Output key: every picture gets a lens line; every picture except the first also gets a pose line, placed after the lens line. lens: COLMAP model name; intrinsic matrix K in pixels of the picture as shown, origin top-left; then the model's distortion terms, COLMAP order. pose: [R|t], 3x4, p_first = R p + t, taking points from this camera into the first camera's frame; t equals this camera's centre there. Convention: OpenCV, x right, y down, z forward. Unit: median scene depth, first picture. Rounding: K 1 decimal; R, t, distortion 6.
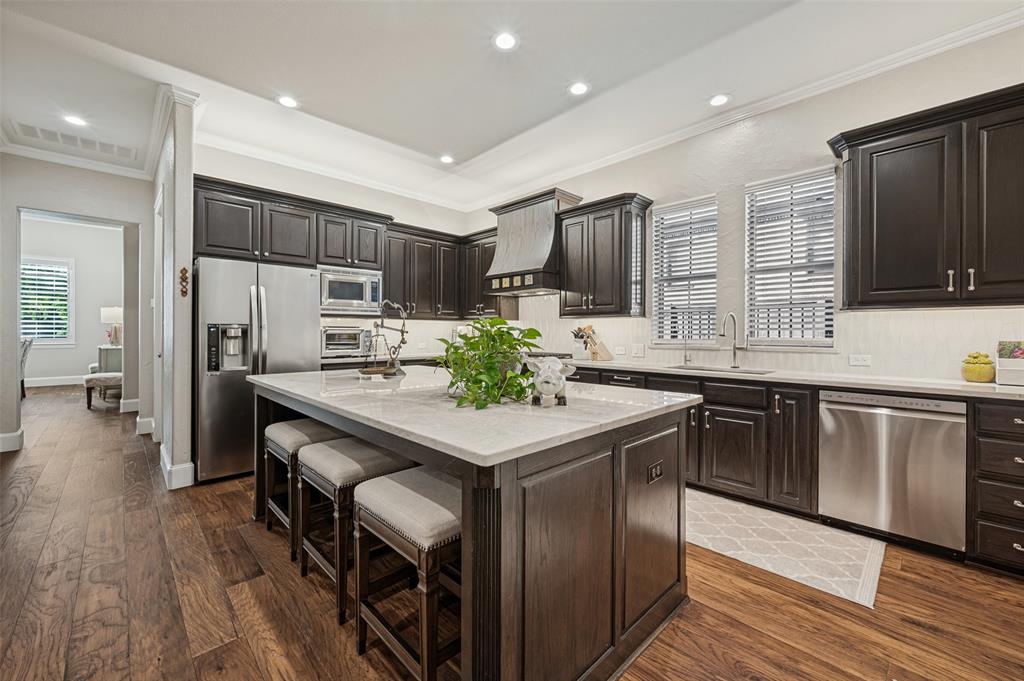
lens RADIAL K [[407.3, 0, 512.0], [0, 407.3, 340.5], [0, 0, 1]] dist [-0.011046, -0.000089]
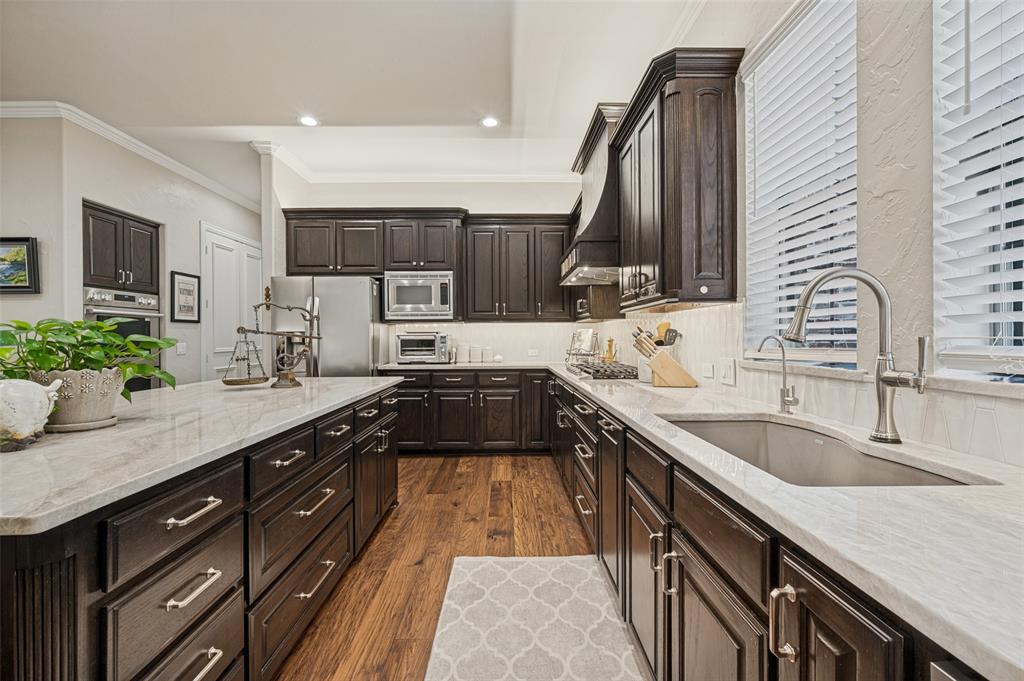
lens RADIAL K [[420.6, 0, 512.0], [0, 420.6, 340.5], [0, 0, 1]] dist [0.018257, 0.000040]
pose [[0.723053, -0.002213, -0.690789, 0.446257], [-0.004107, 0.999963, -0.007503, -0.007324], [0.690781, 0.008262, 0.723017, 0.425862]]
